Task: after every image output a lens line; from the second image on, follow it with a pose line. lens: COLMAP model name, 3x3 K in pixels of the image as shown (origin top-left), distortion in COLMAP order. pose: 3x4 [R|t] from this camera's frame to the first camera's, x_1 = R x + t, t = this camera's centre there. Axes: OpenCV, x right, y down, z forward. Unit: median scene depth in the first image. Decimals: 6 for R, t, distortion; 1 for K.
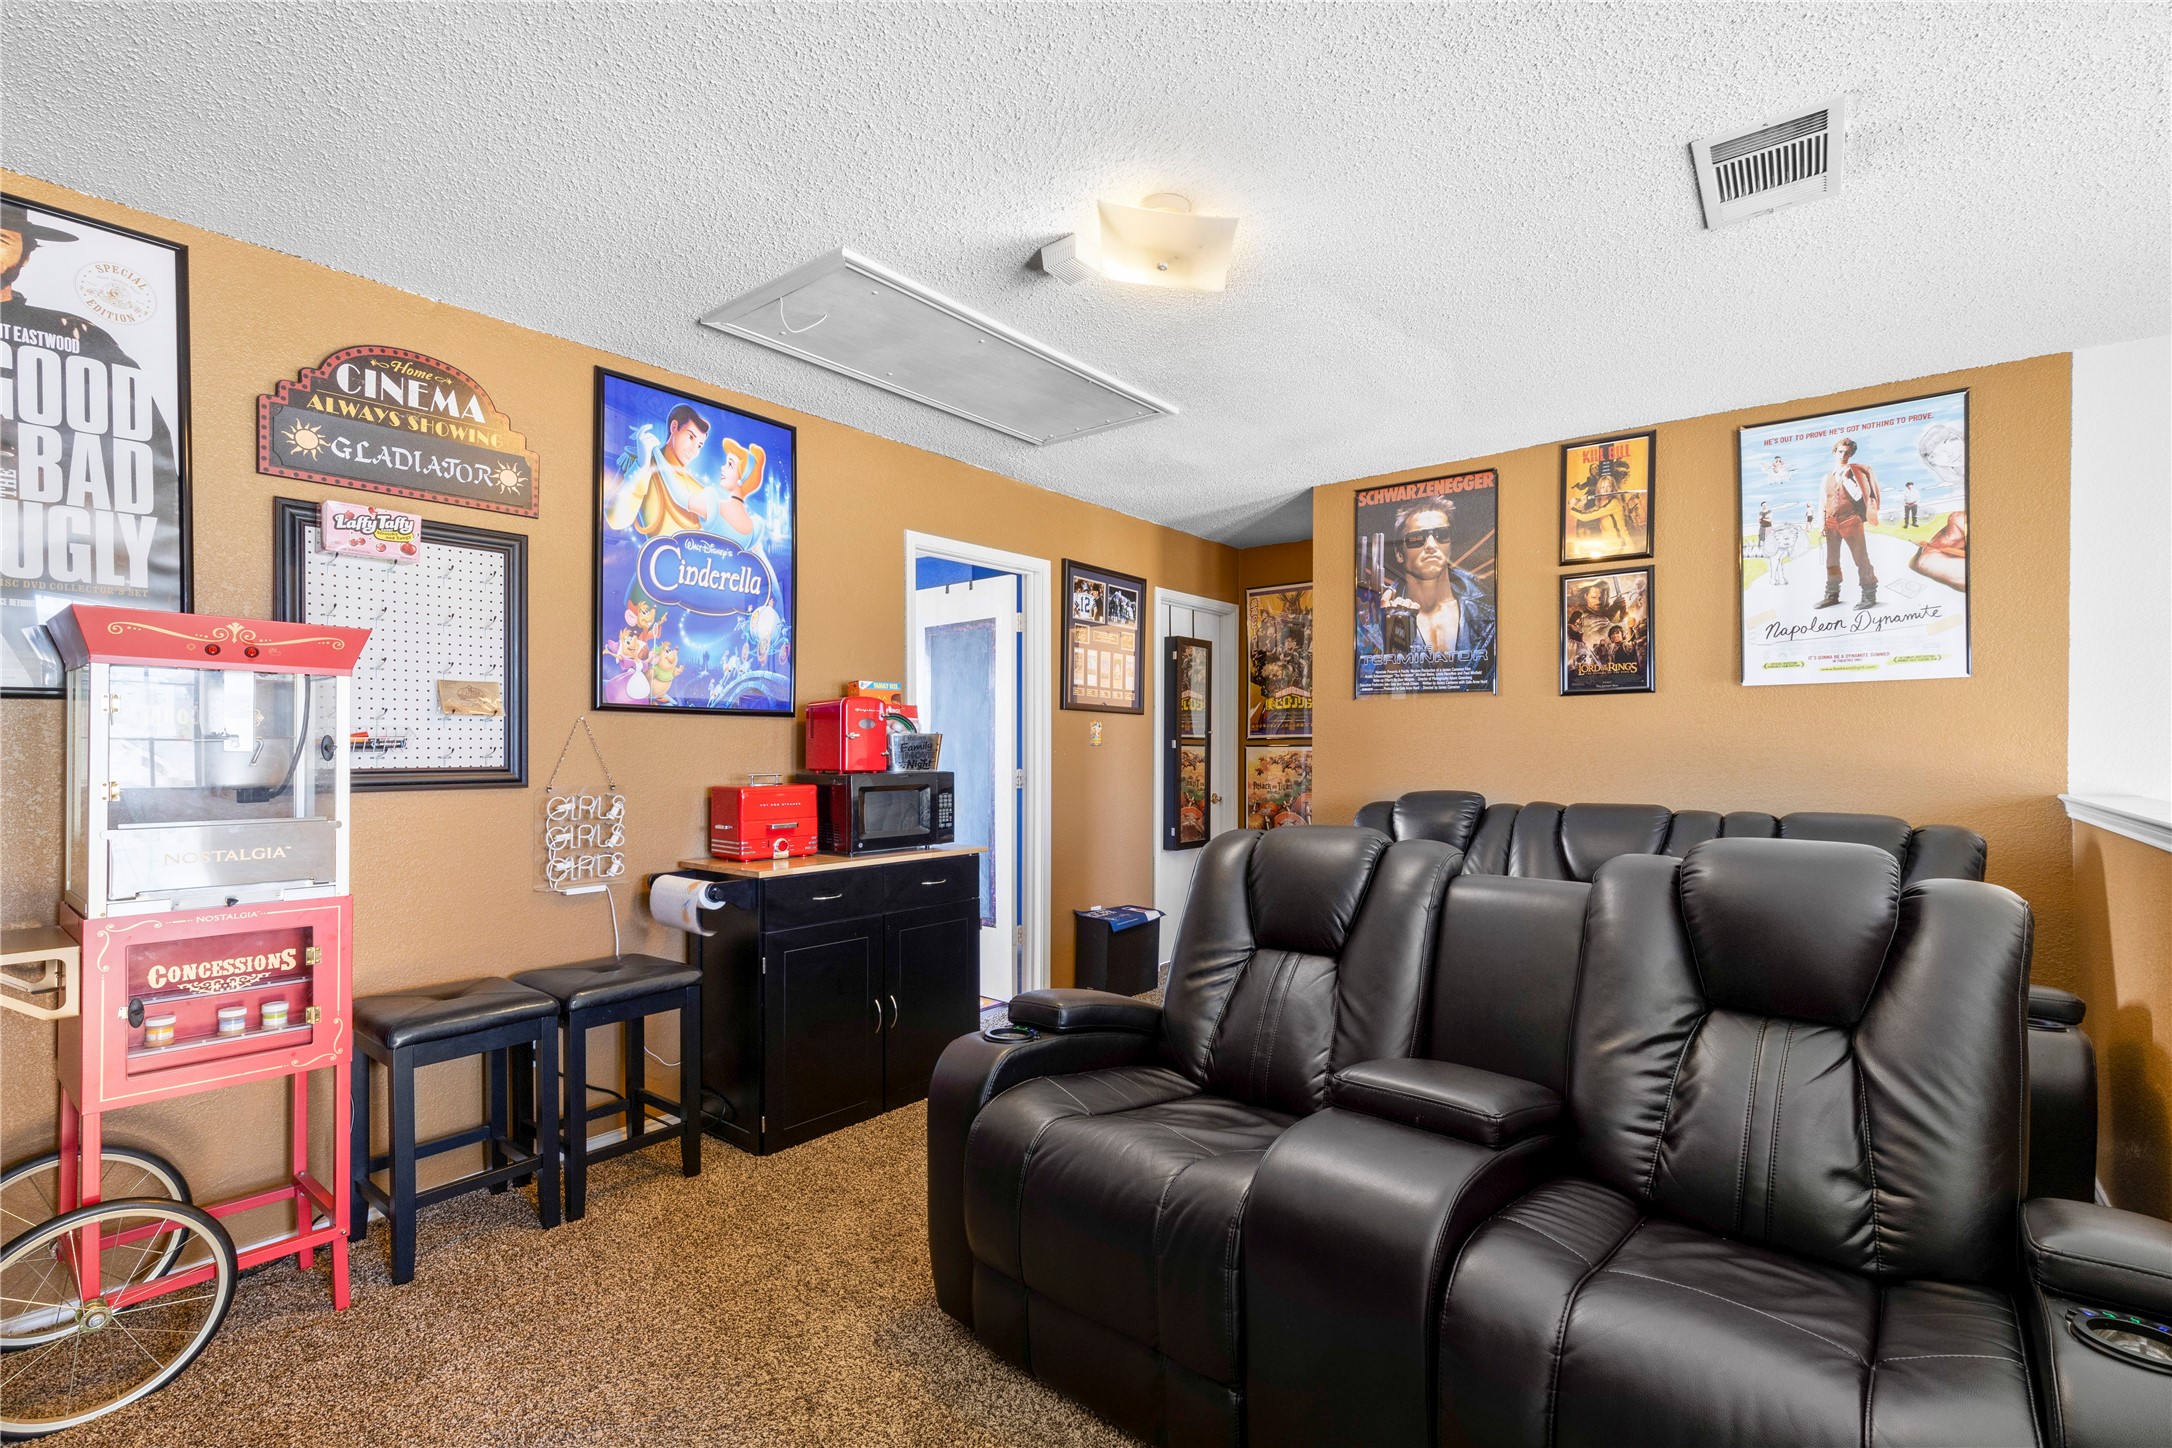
lens RADIAL K [[977.4, 0, 1085.2], [0, 977.4, 730.7], [0, 0, 1]] dist [0.001742, -0.000384]
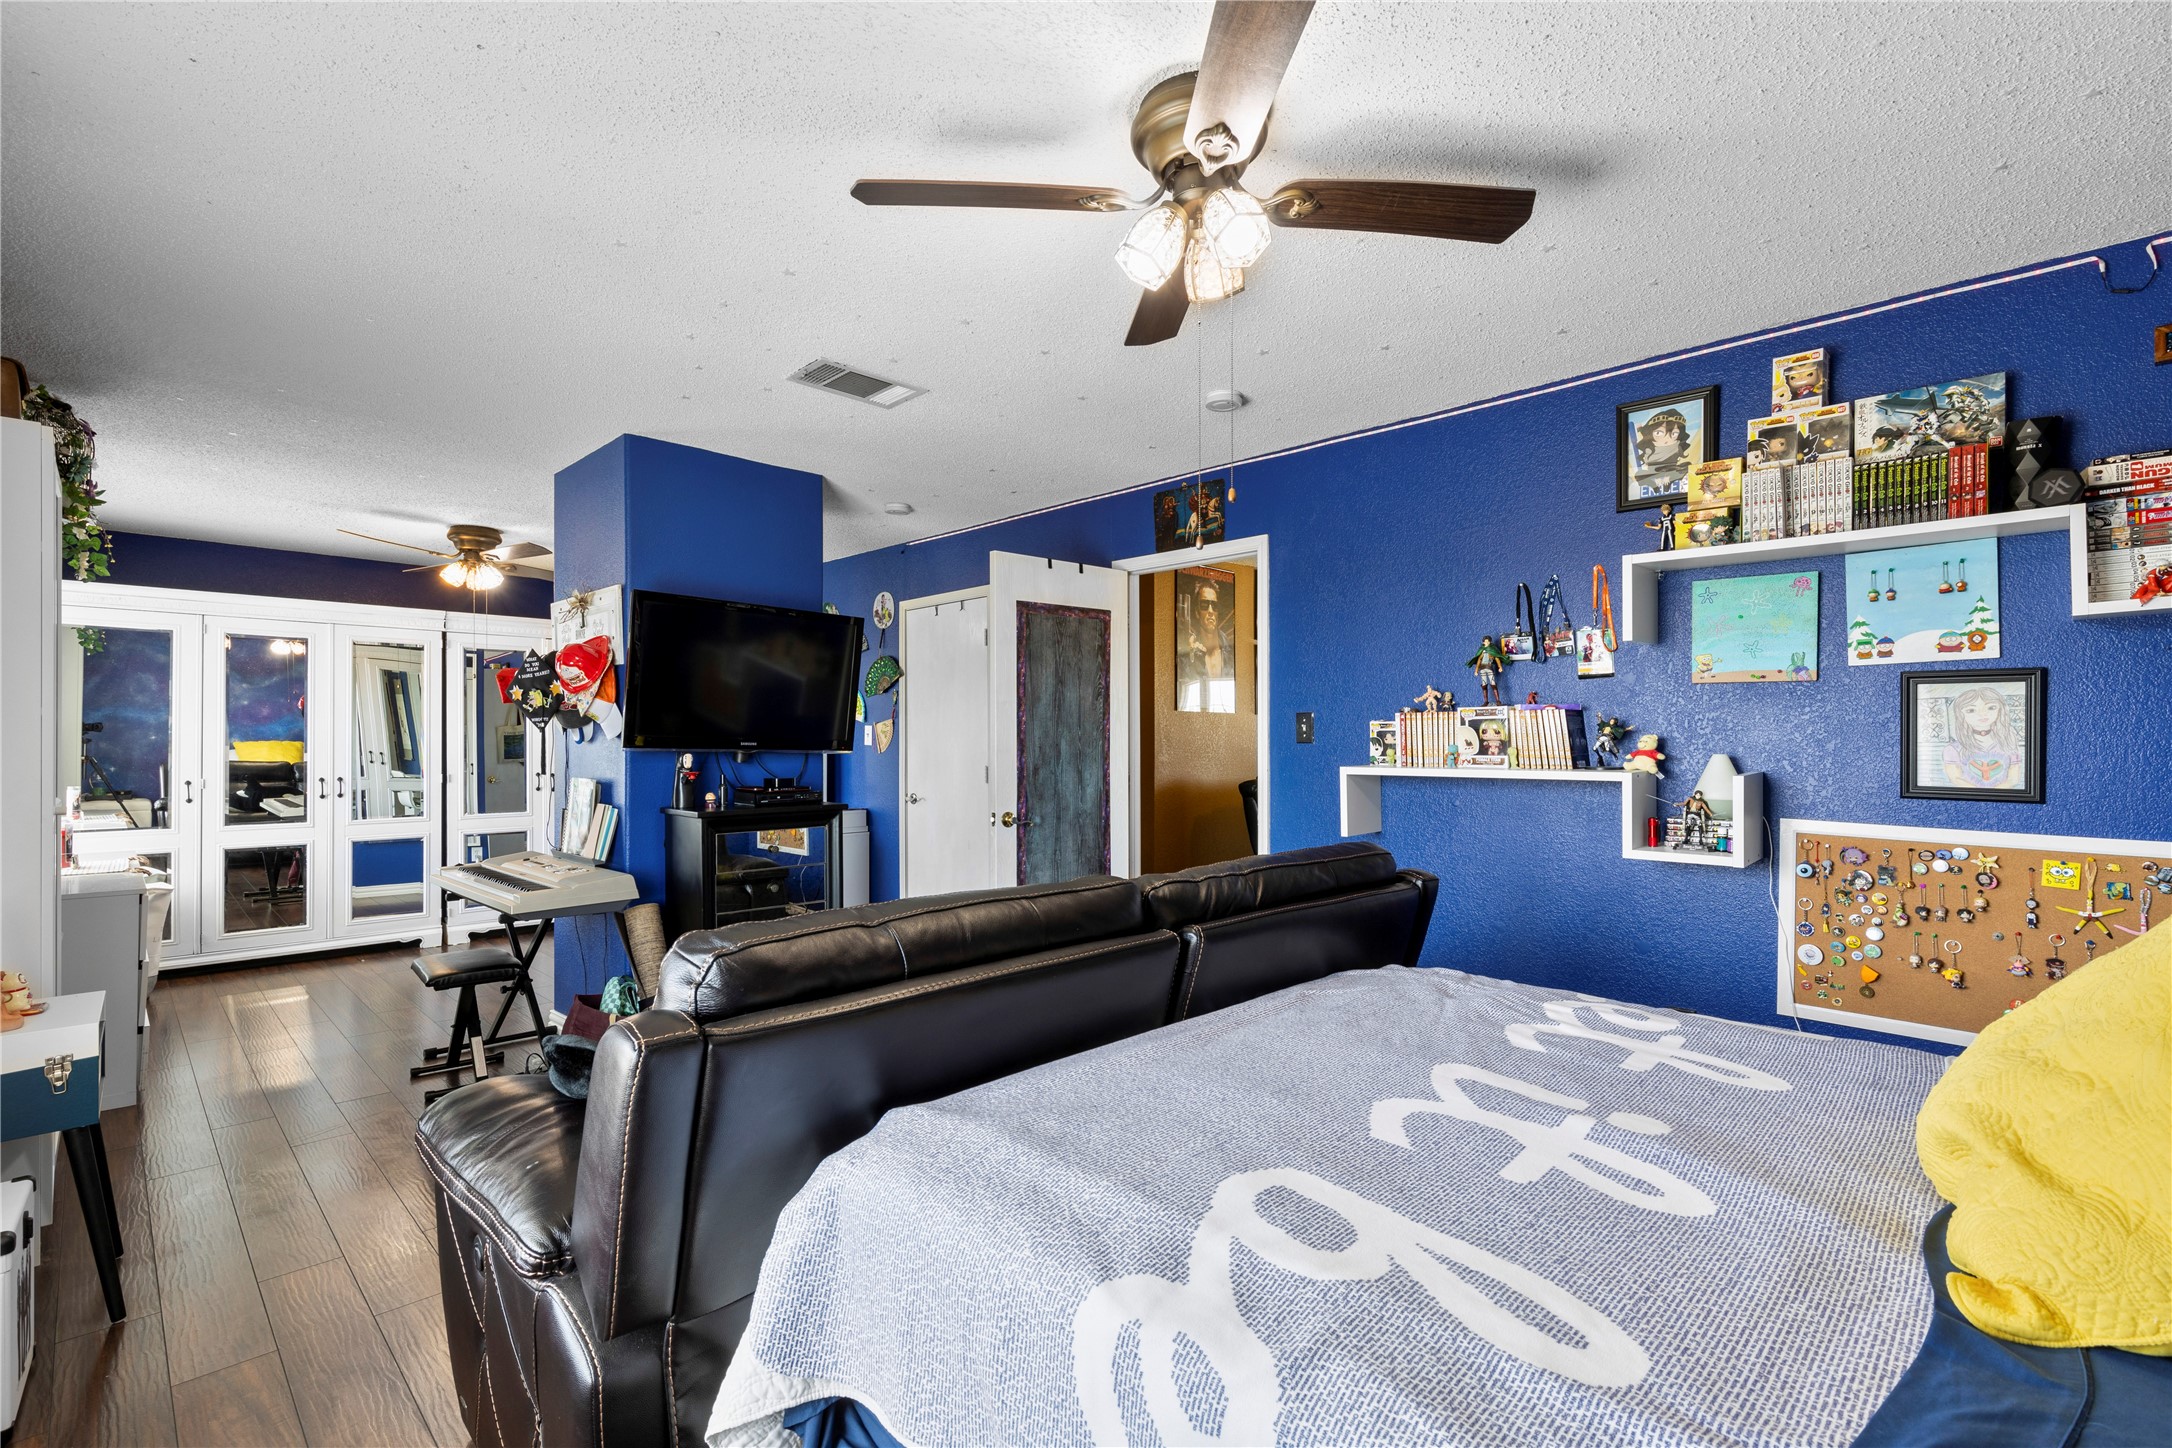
lens RADIAL K [[977.4, 0, 1086.7], [0, 977.4, 736.2], [0, 0, 1]] dist [0.001742, -0.000384]
pose [[0.107494, 0.011392, 0.994140, -1.151242], [0.000835, 0.999933, -0.011548, 0.019790], [-0.994205, 0.002072, 0.107477, 1.021220]]
